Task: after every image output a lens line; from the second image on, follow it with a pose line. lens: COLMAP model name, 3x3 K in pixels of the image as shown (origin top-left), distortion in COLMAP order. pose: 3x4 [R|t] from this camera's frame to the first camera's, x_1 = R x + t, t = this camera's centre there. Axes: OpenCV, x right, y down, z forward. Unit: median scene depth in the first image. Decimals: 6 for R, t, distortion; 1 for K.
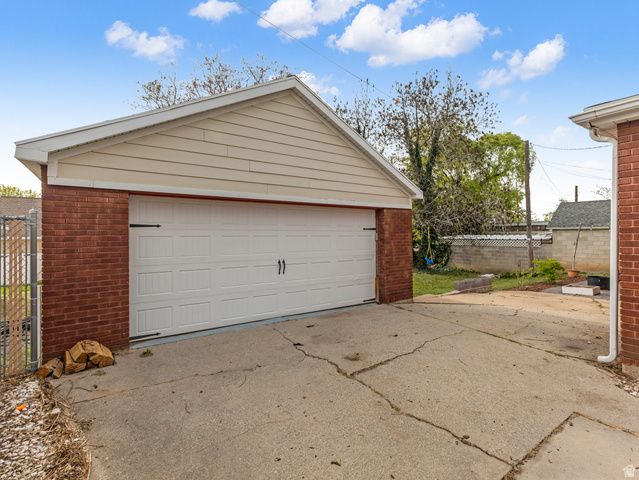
lens RADIAL K [[318.8, 0, 319.8], [0, 318.8, 236.1], [0, 0, 1]] dist [0.015758, 0.000615]
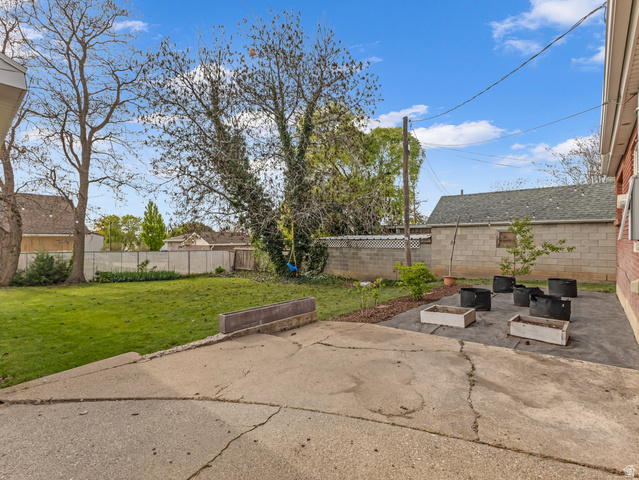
lens RADIAL K [[318.8, 0, 319.4], [0, 318.8, 243.8], [0, 0, 1]] dist [0.015758, 0.000615]
pose [[0.969929, -0.002992, 0.243371, 0.208605], [0.000903, 0.999962, 0.008697, 0.013874], [-0.243387, -0.008216, 0.969894, 0.233334]]
